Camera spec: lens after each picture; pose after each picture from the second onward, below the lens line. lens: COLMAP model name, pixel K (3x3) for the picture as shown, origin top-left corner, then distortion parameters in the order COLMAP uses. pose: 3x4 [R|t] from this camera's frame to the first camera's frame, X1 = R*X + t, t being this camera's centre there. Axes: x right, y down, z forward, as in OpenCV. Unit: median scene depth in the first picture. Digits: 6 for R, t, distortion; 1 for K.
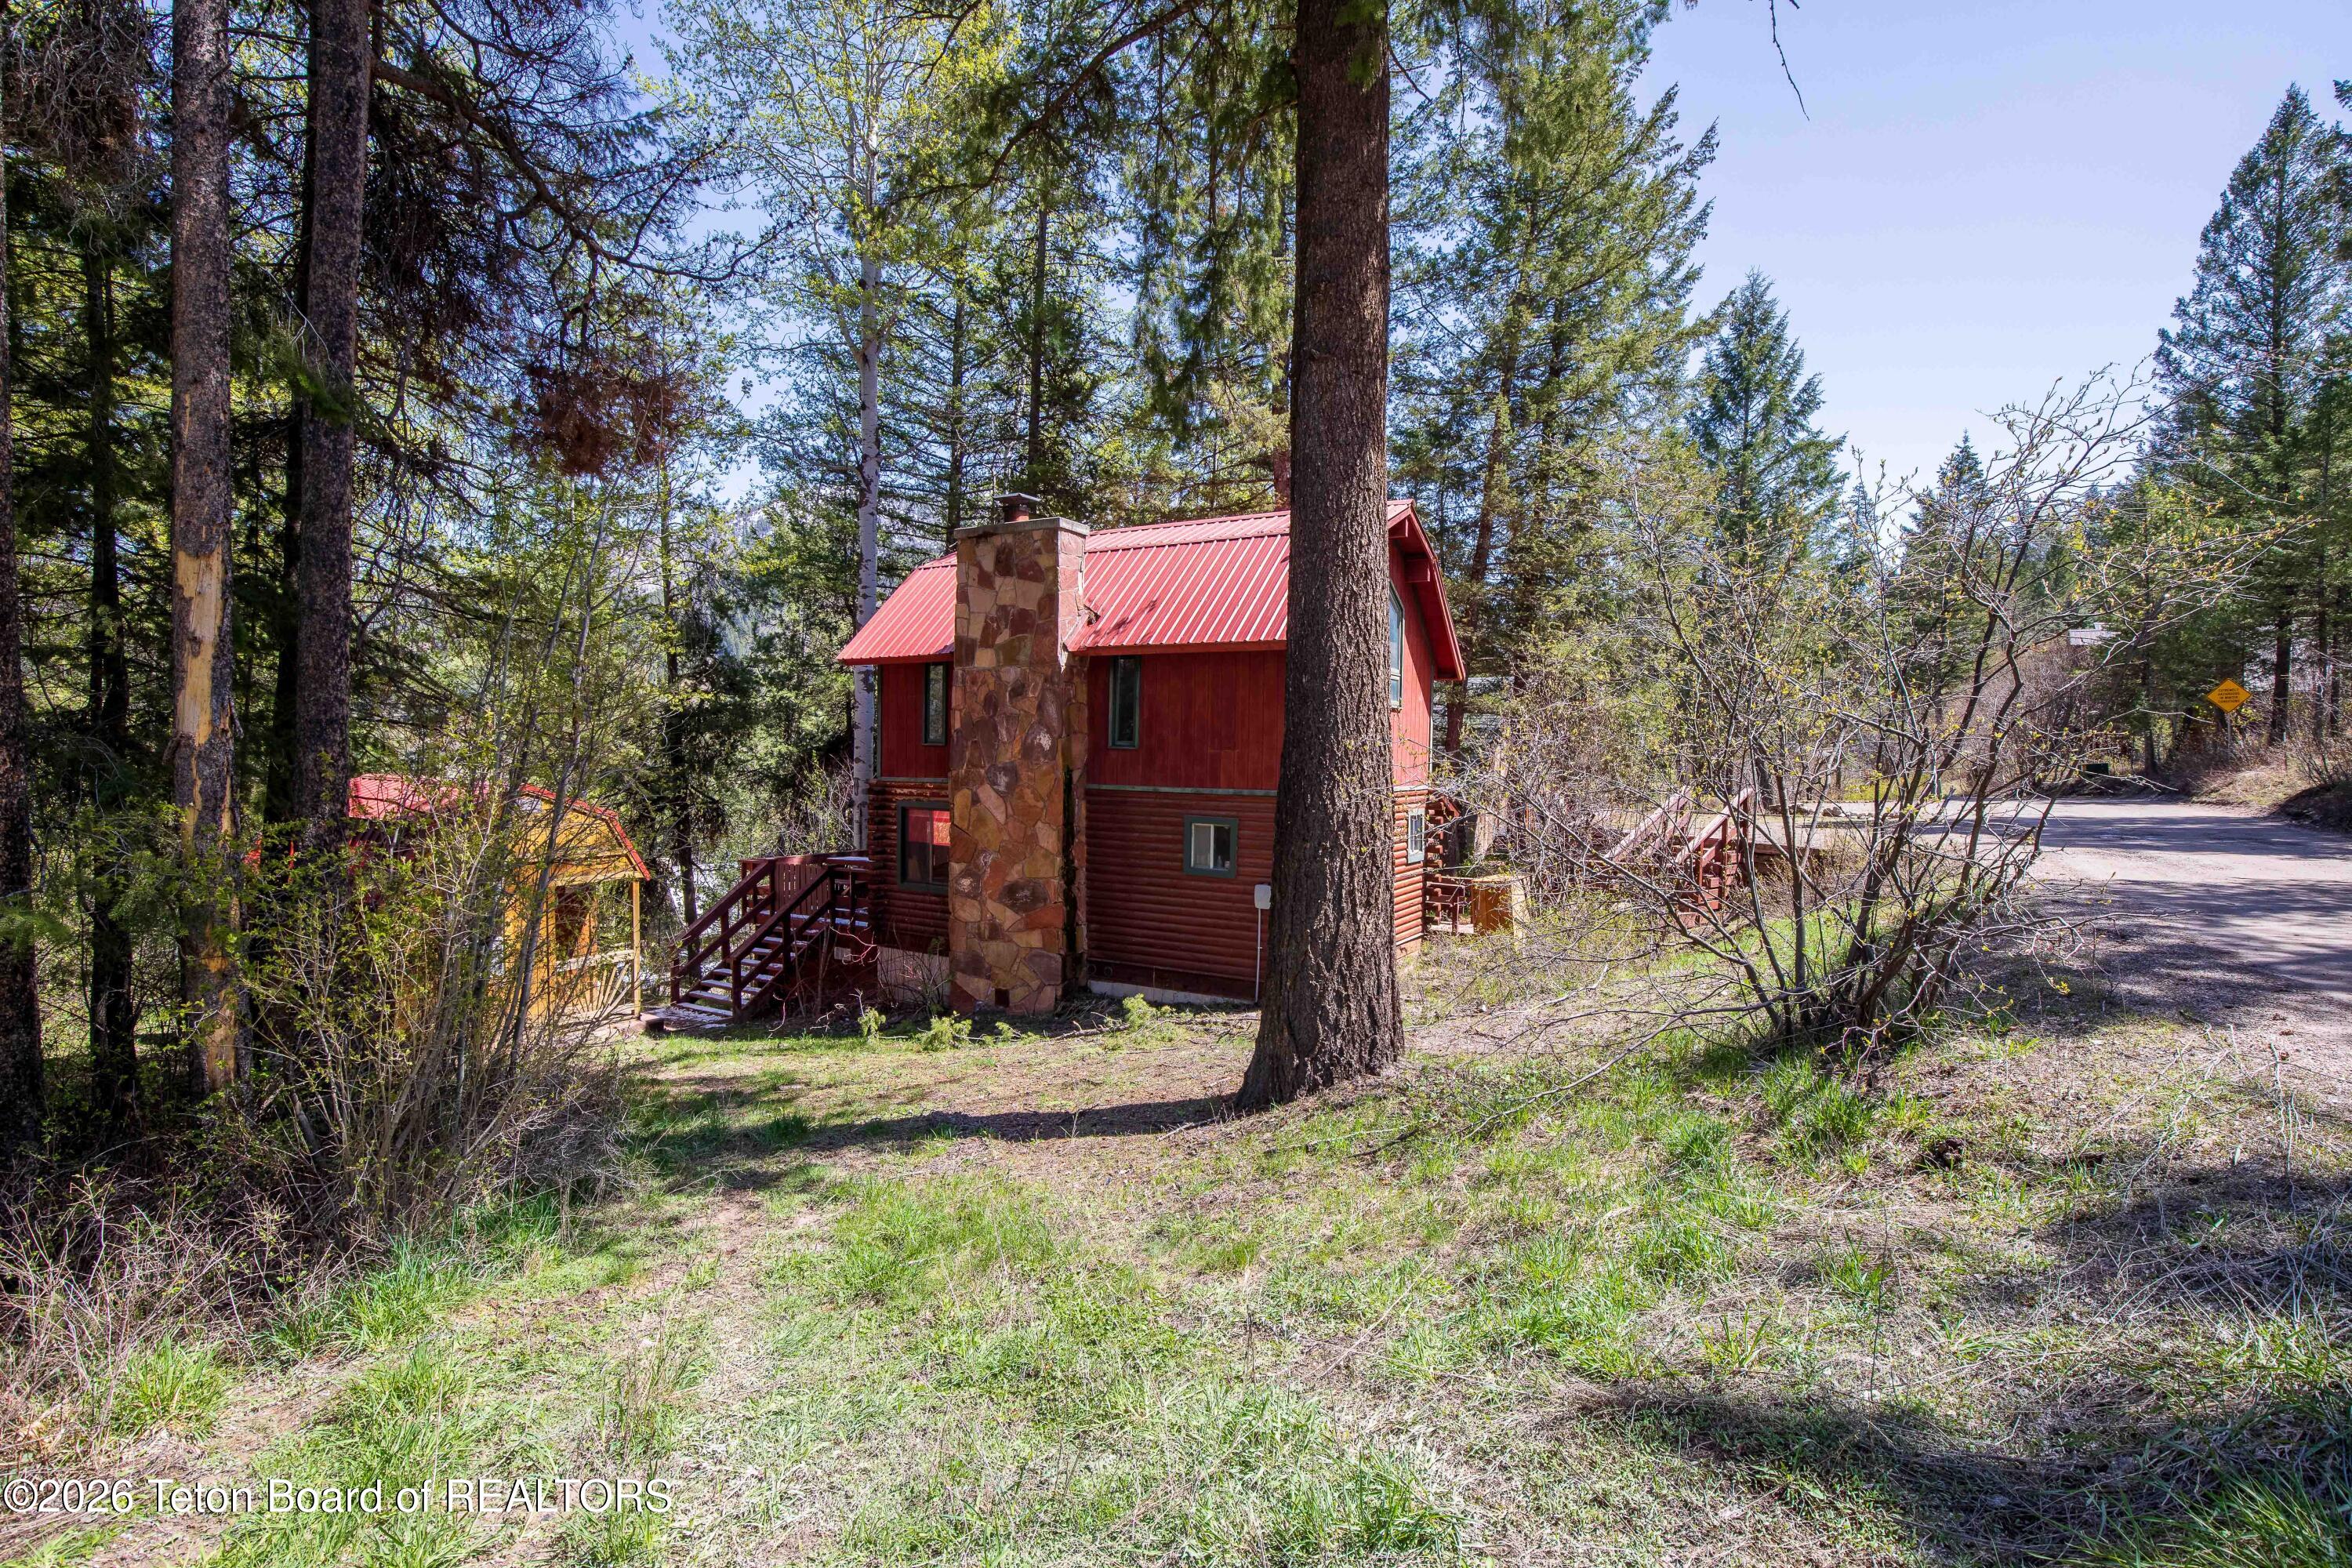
lens RADIAL K [[1062.3, 0, 1187.9], [0, 1062.3, 782.3], [0, 0, 1]] dist [-0.040047, 0.008525]
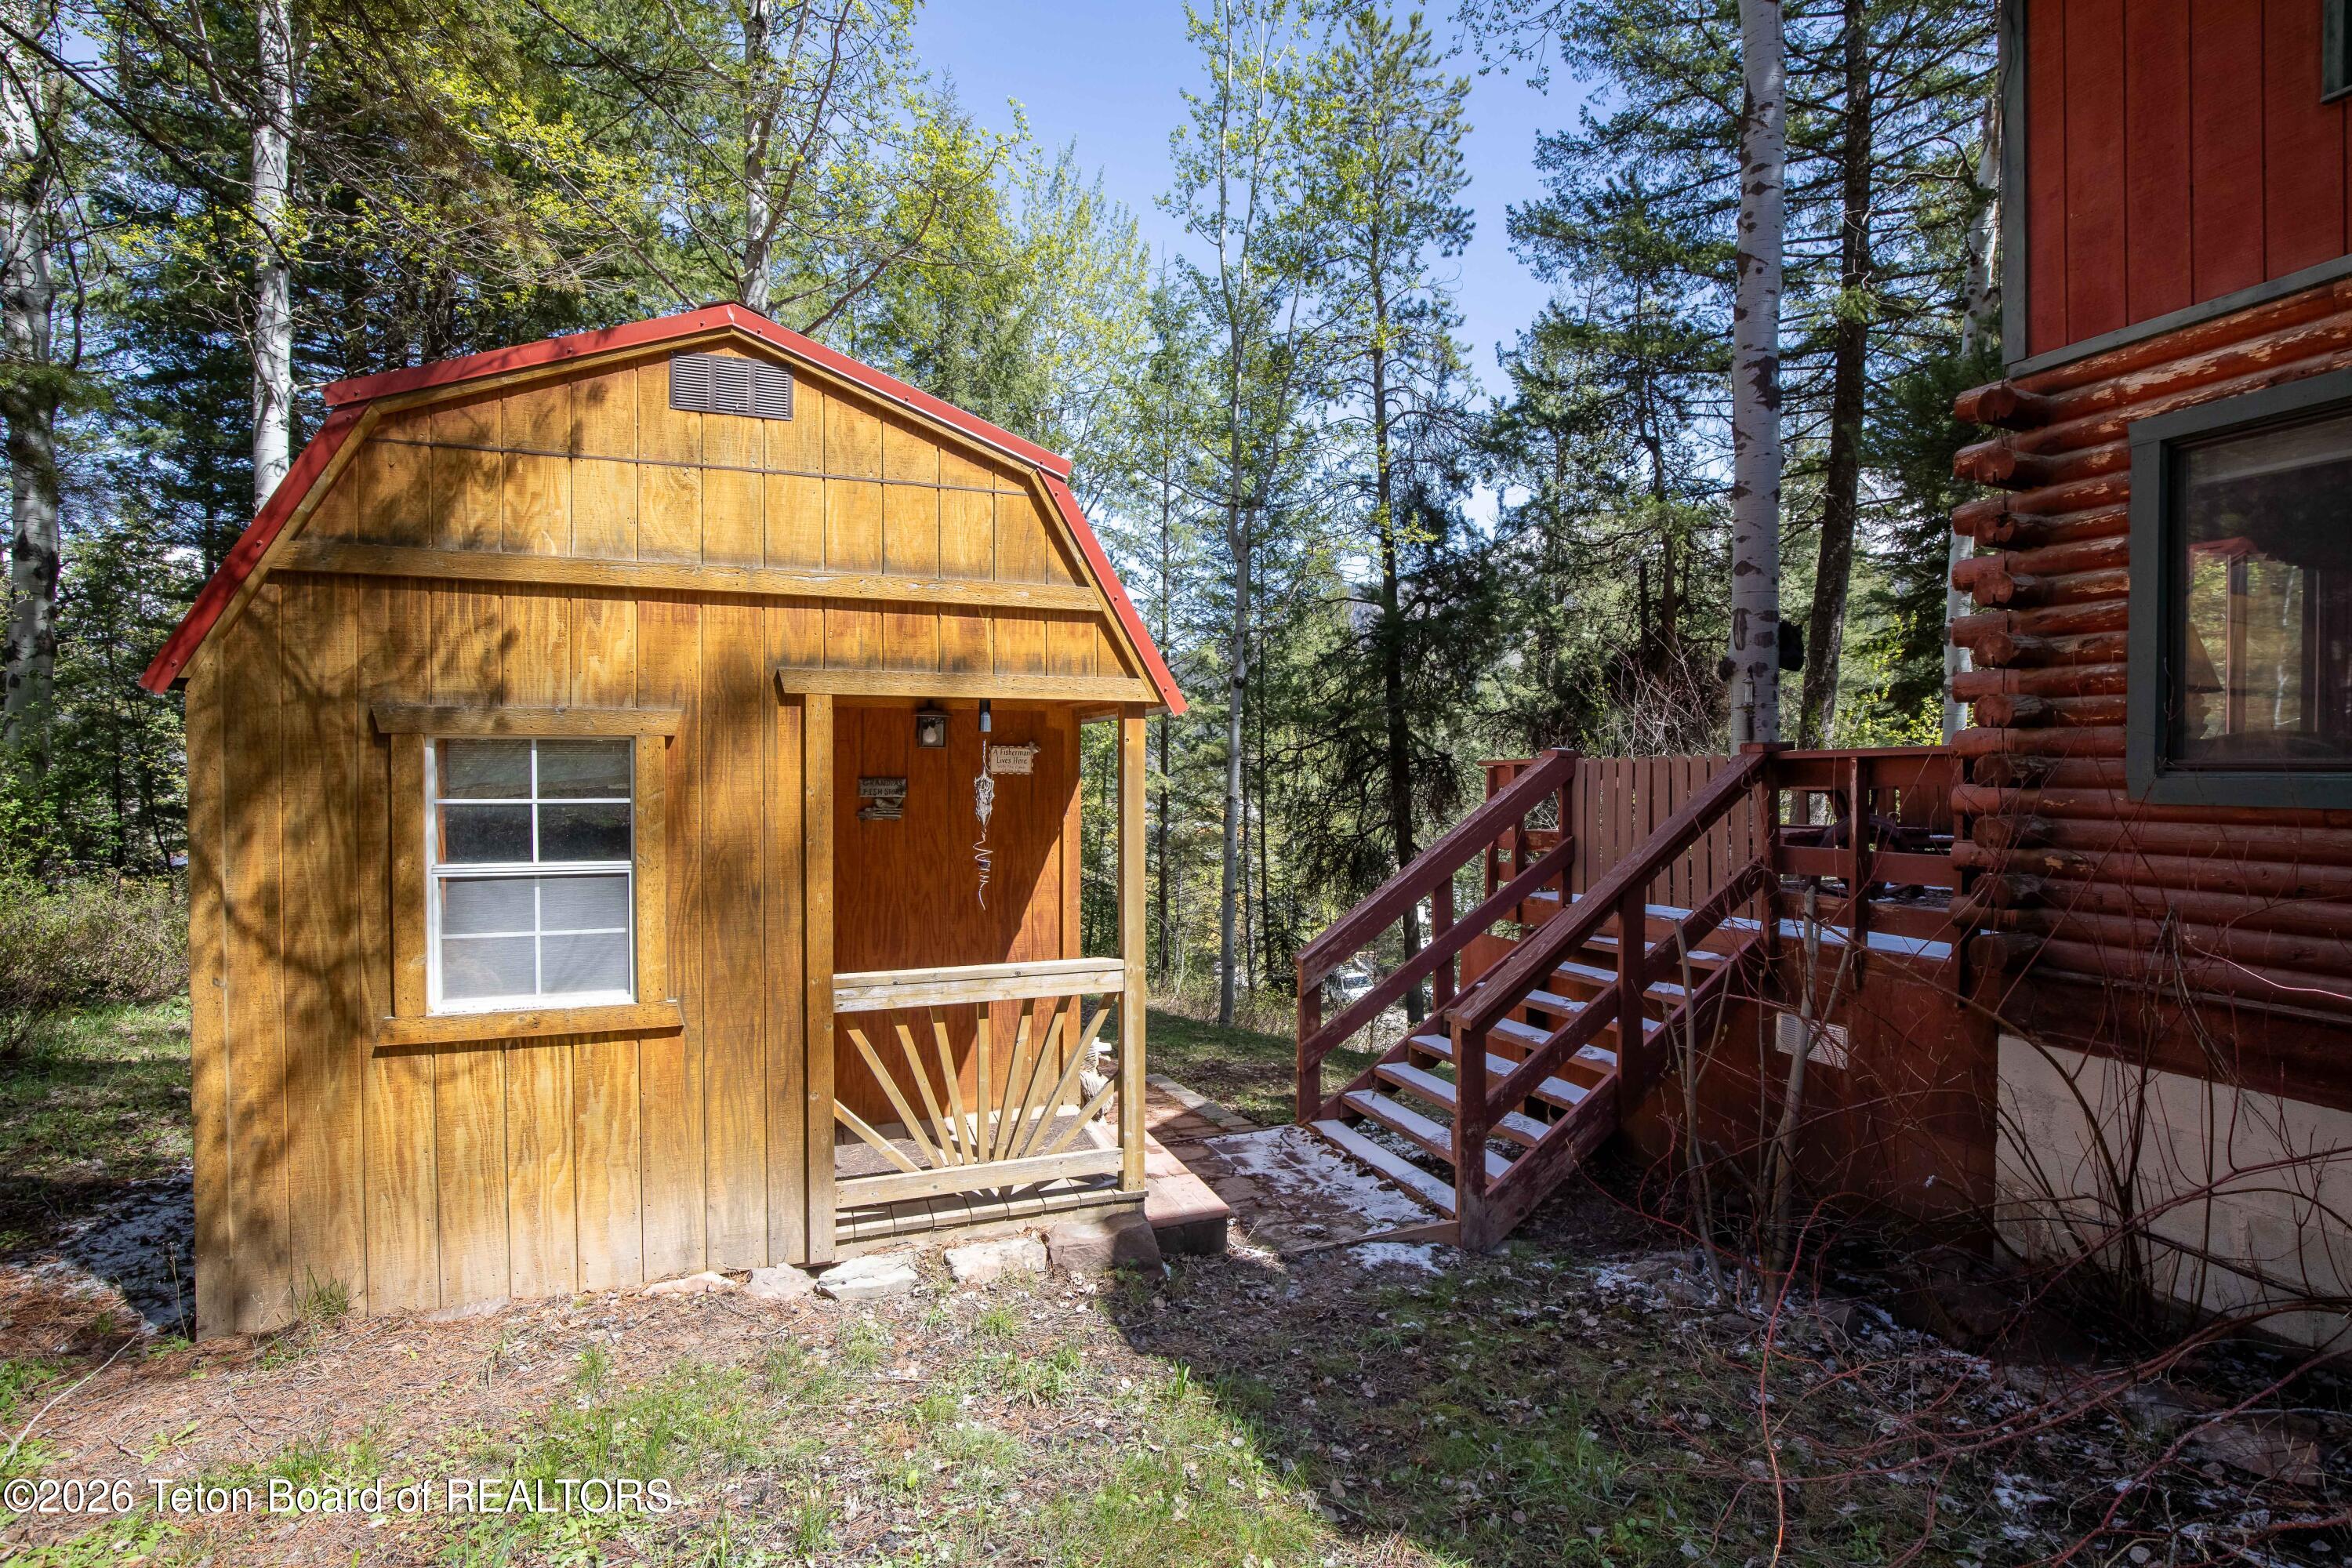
lens RADIAL K [[1062.3, 0, 1187.9], [0, 1062.3, 782.3], [0, 0, 1]] dist [-0.040047, 0.008525]
pose [[0.789333, 0.018237, -0.613694, -0.285044], [-0.028546, 0.999568, -0.007012, 0.094525], [0.613301, 0.023053, 0.789513, 0.654763]]
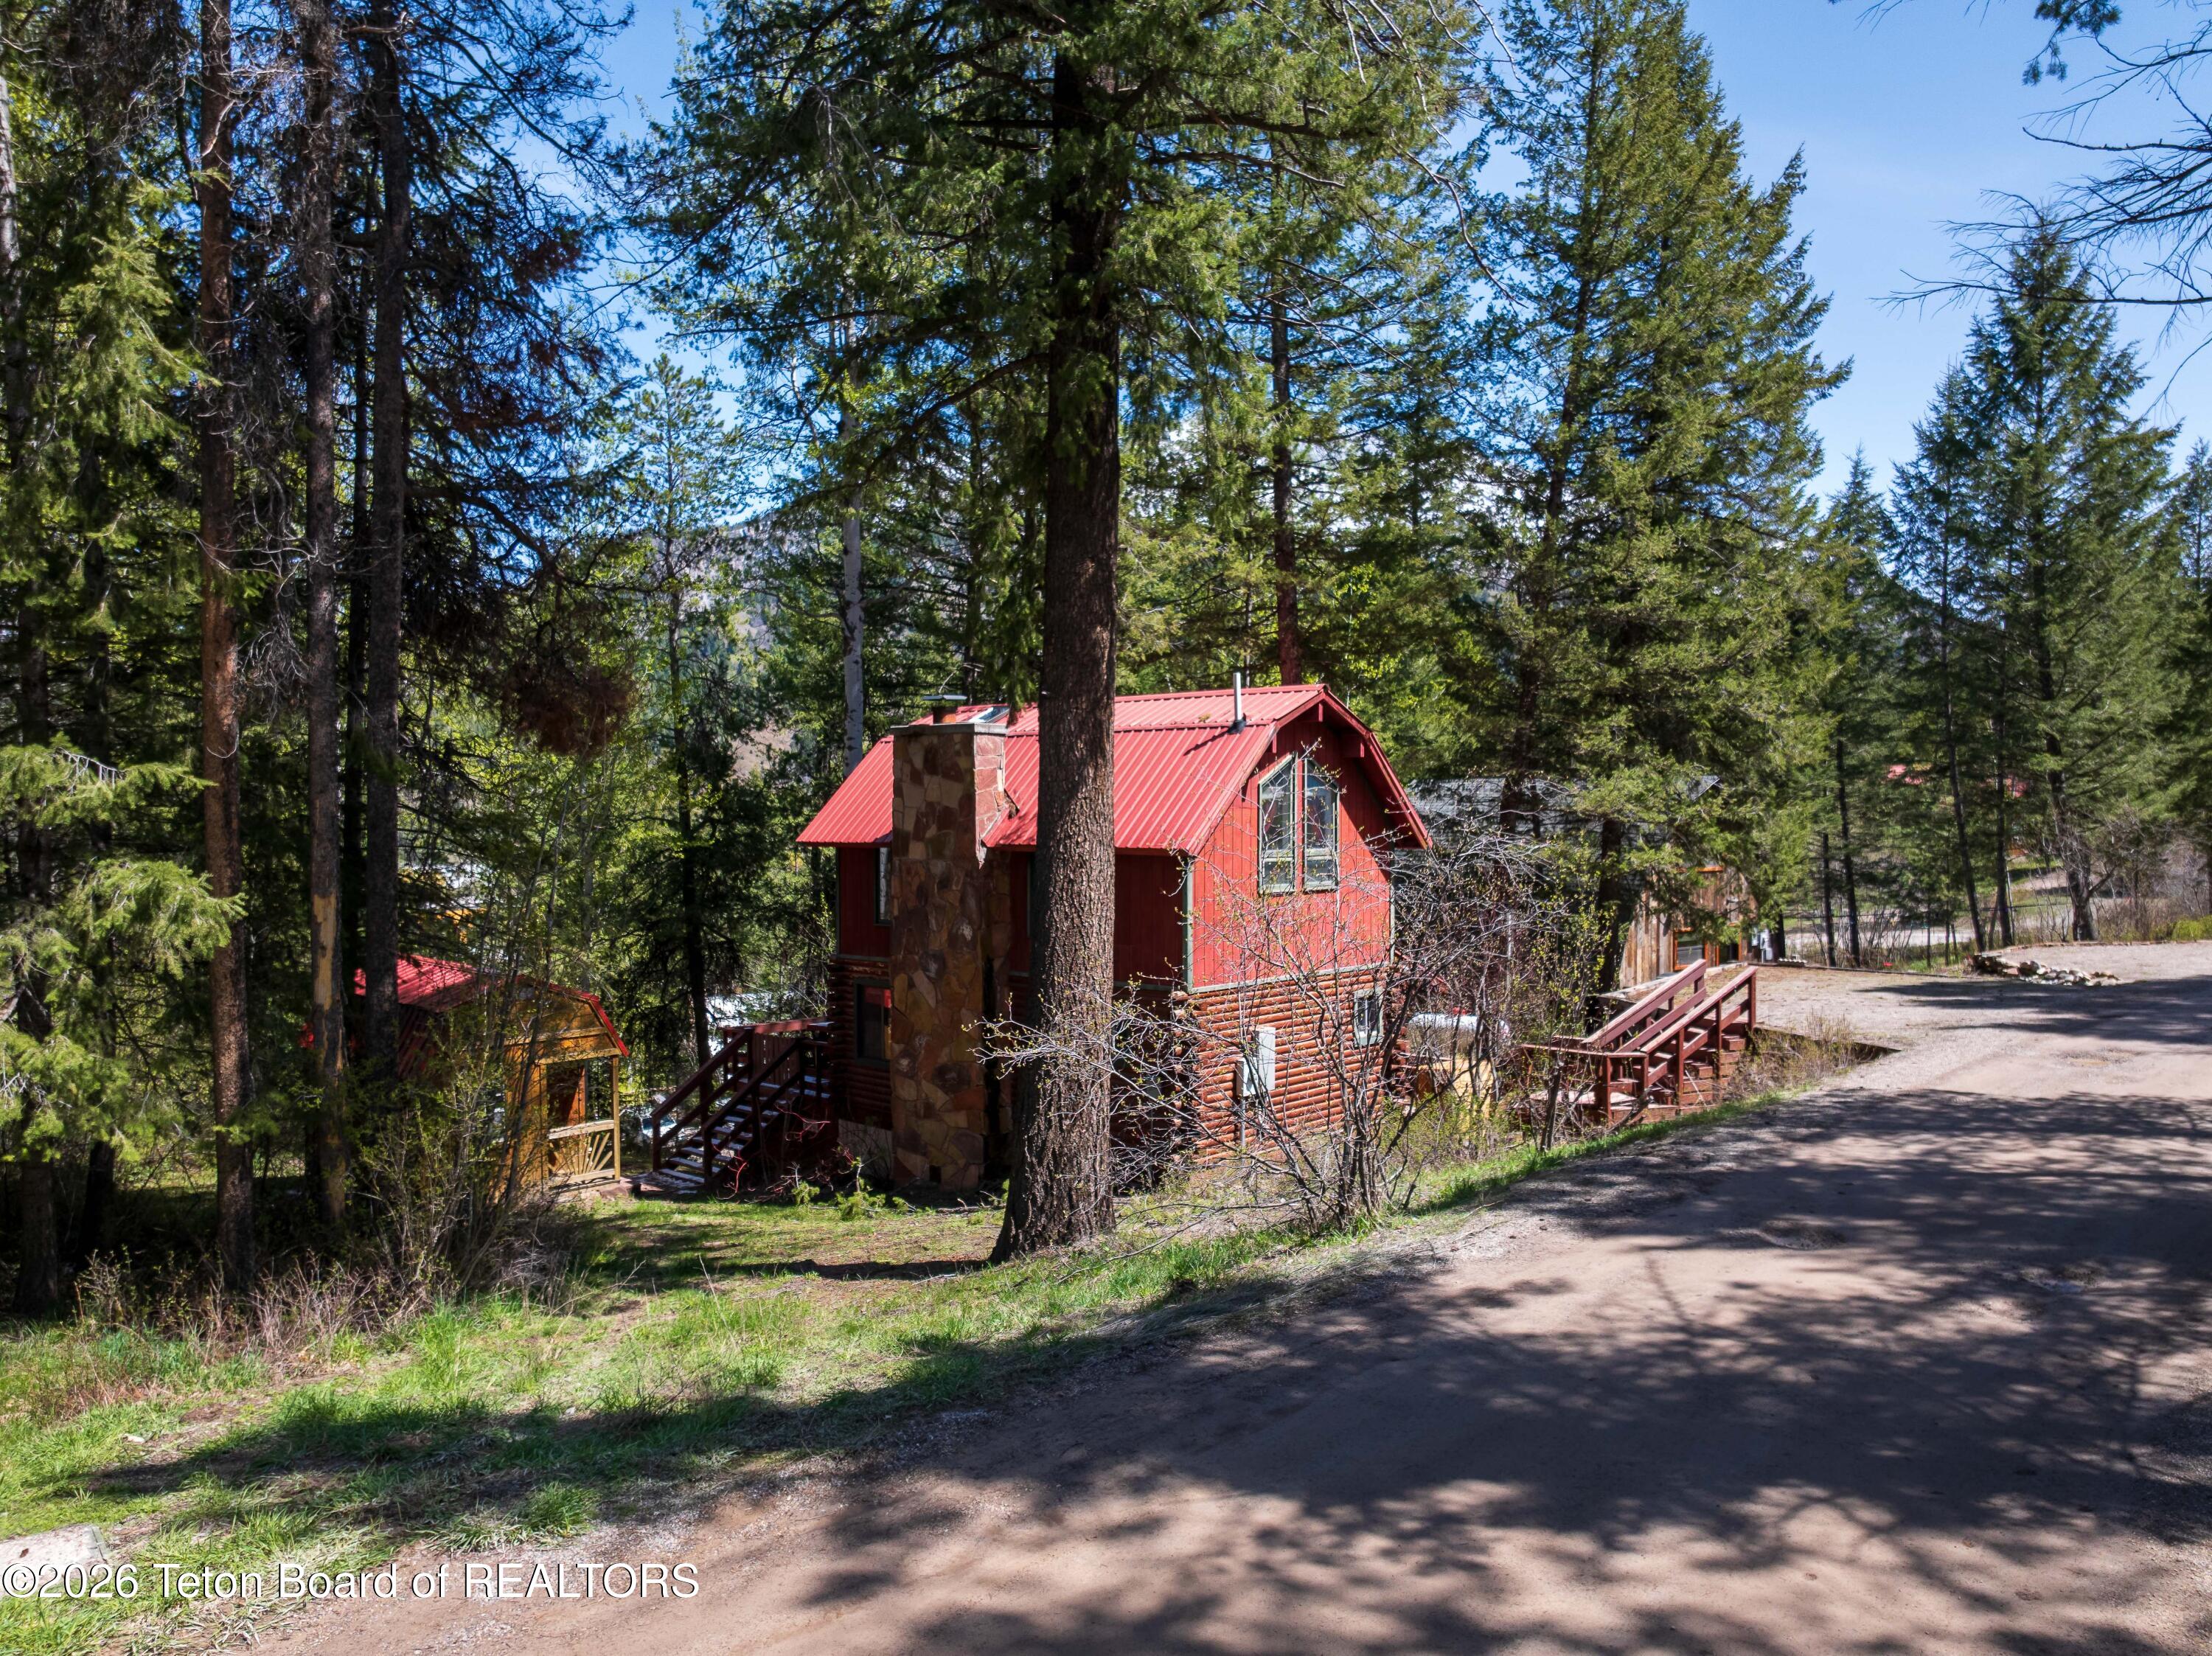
lens RADIAL K [[1544.7, 0, 1106.0], [0, 1544.7, 828.0], [0, 0, 1]] dist [-0.052500, 0.000366]
pose [[0.976497, -0.016154, -0.214925, 0.277035], [0.012308, 0.999739, -0.019223, -0.092637], [0.215179, 0.016126, 0.976441, -0.392733]]
